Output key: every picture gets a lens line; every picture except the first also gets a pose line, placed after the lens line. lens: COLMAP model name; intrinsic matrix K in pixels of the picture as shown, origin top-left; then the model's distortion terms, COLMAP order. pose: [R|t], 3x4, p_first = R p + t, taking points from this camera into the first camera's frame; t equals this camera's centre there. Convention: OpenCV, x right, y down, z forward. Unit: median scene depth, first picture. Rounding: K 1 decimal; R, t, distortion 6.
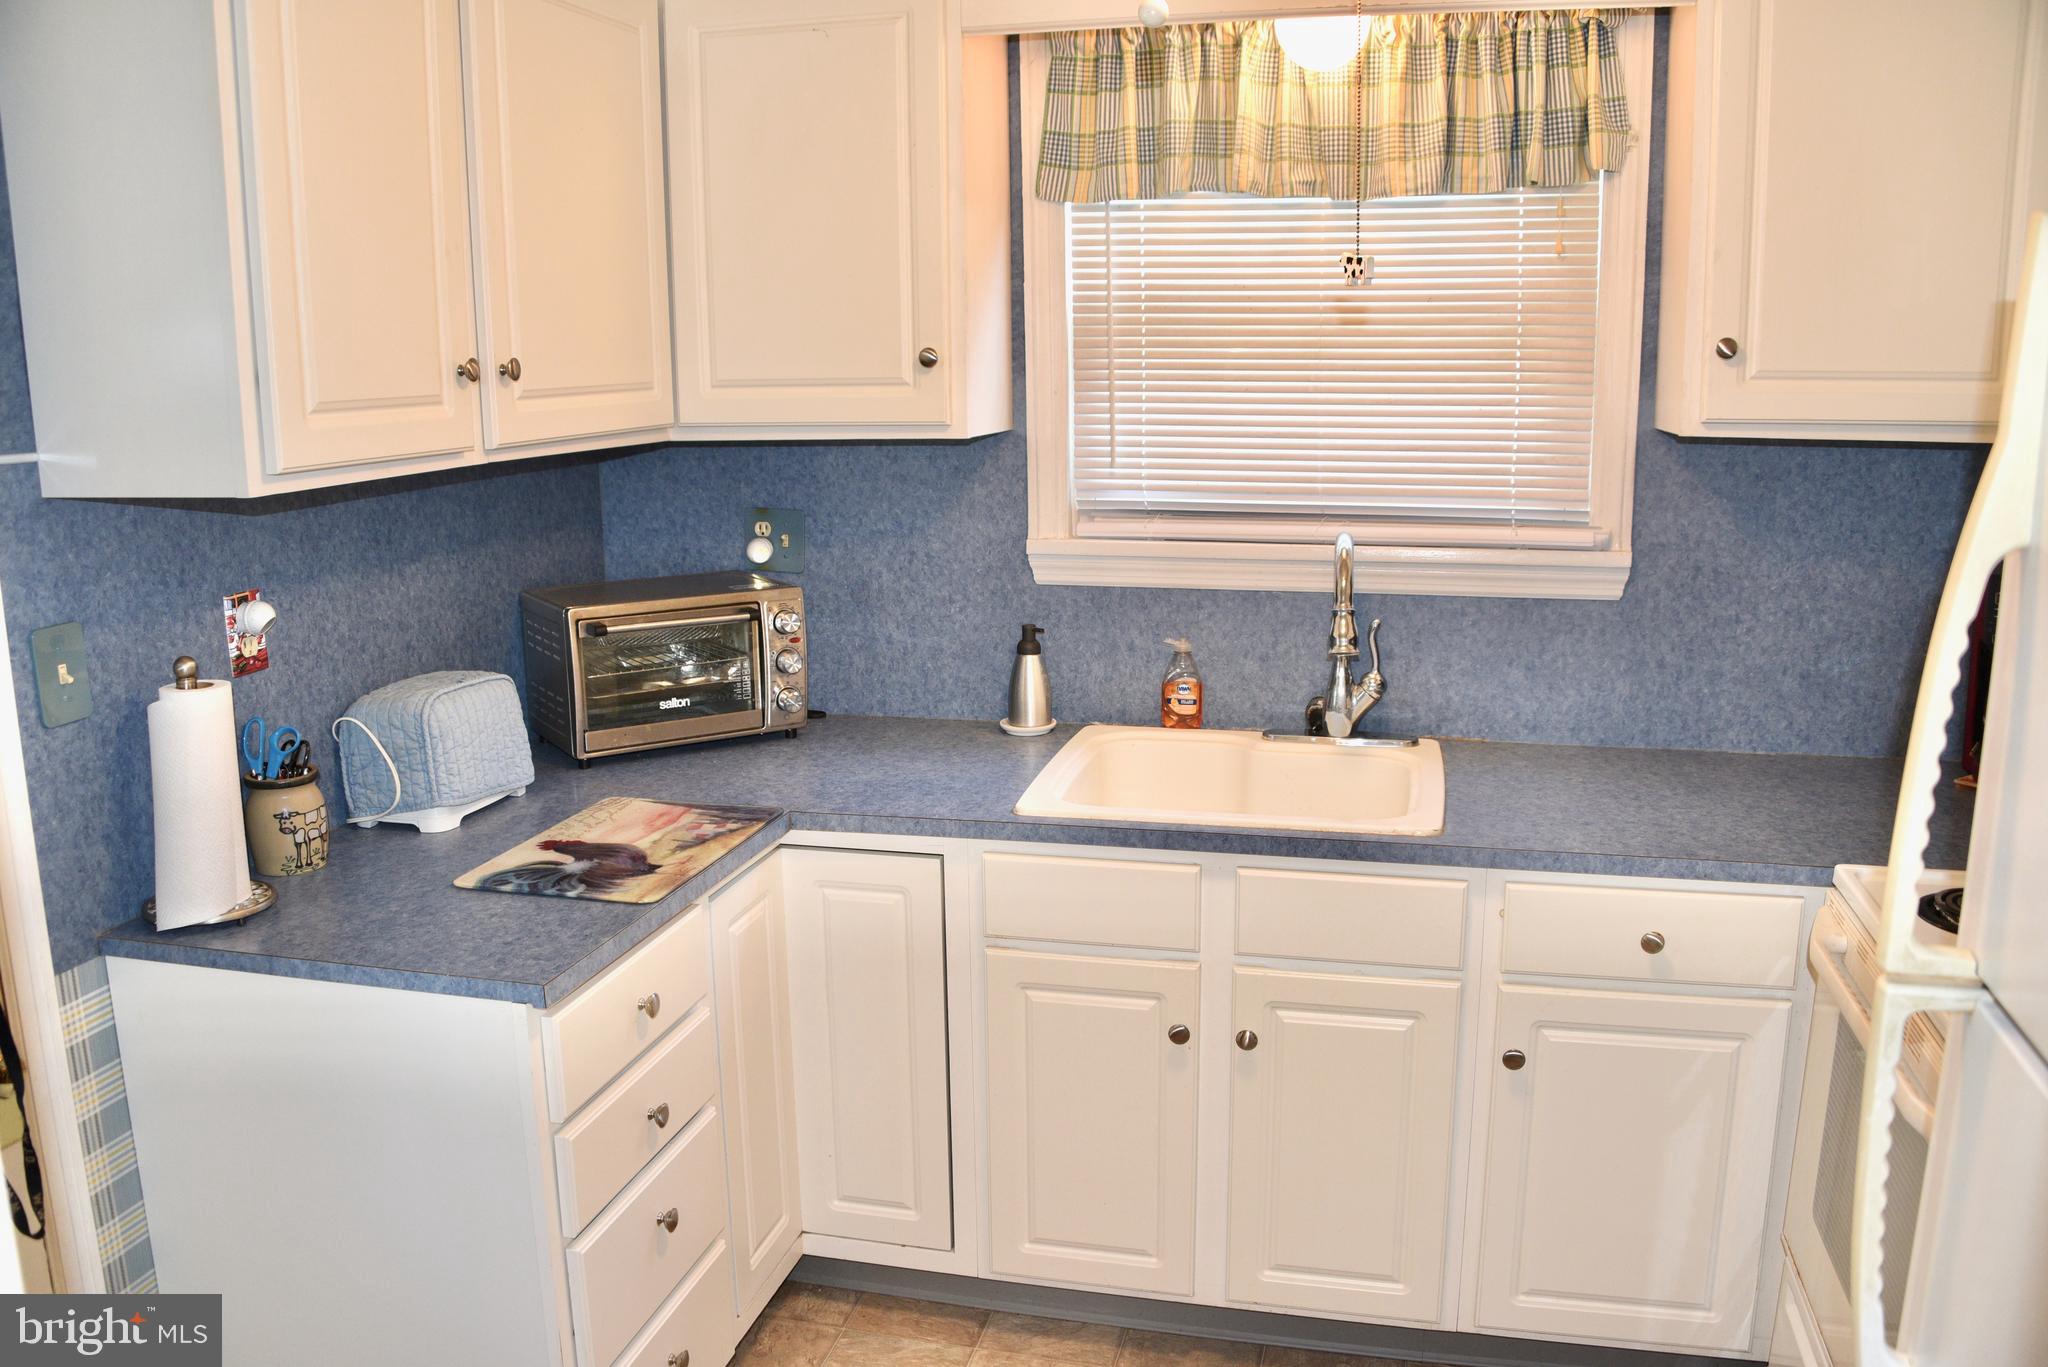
lens RADIAL K [[1701.7, 0, 1024.0], [0, 1701.7, 683.5], [0, 0, 1]] dist [-0.100664, 0.002634]
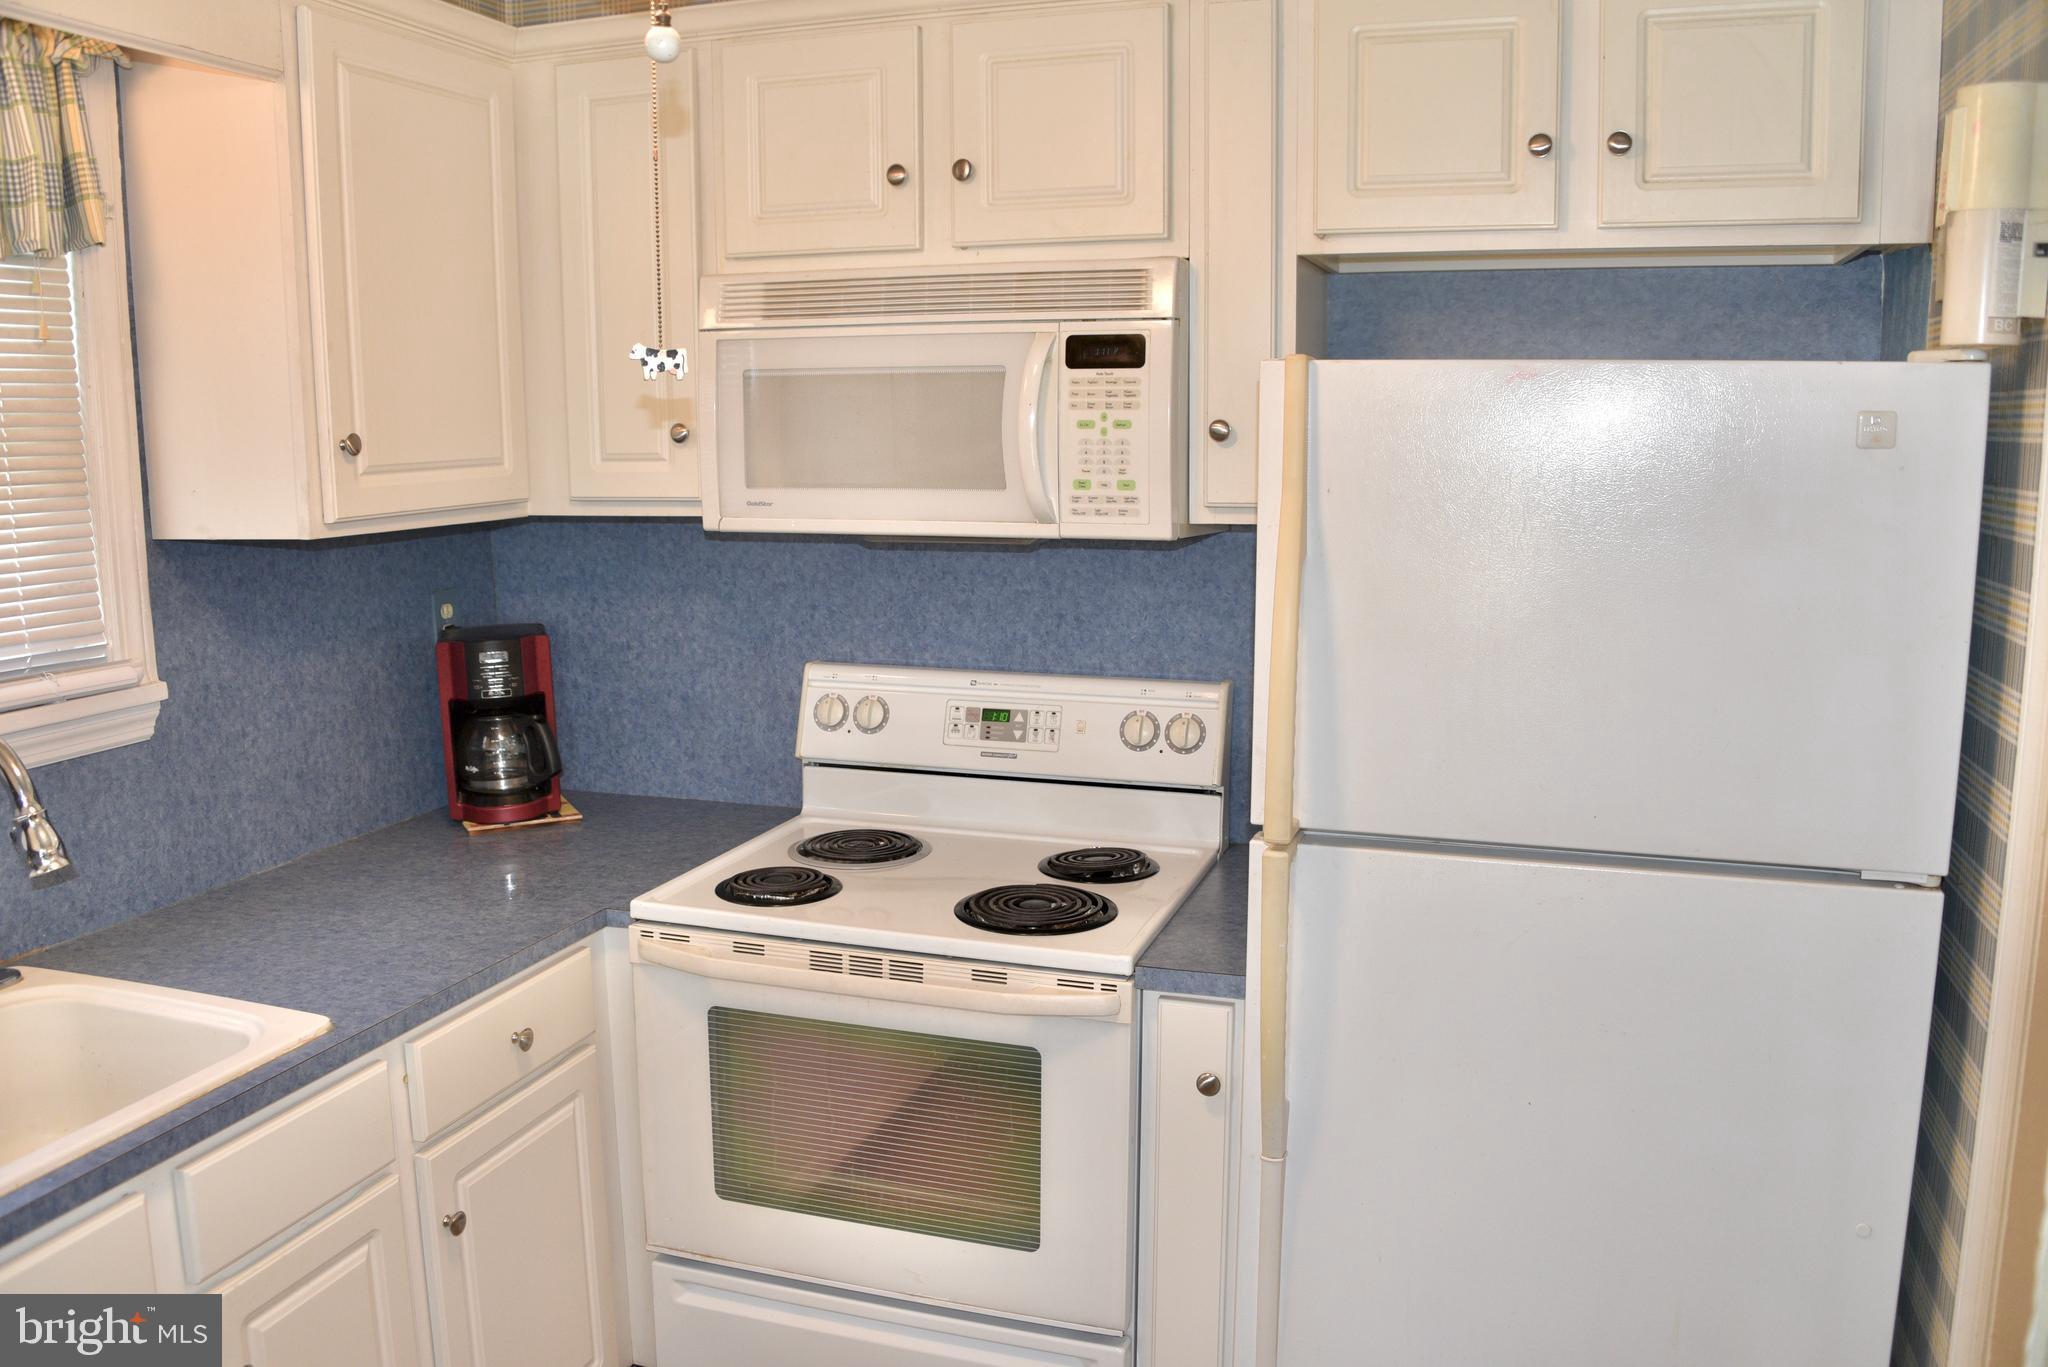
lens RADIAL K [[1667.4, 0, 1024.0], [0, 1667.4, 683.5], [0, 0, 1]] dist [-0.113524, 0.057702]
pose [[0.081194, -0.154260, 0.984689, -0.440752], [0.203755, 0.969655, 0.135103, -0.101455], [-0.975649, 0.189666, 0.110162, 0.475182]]
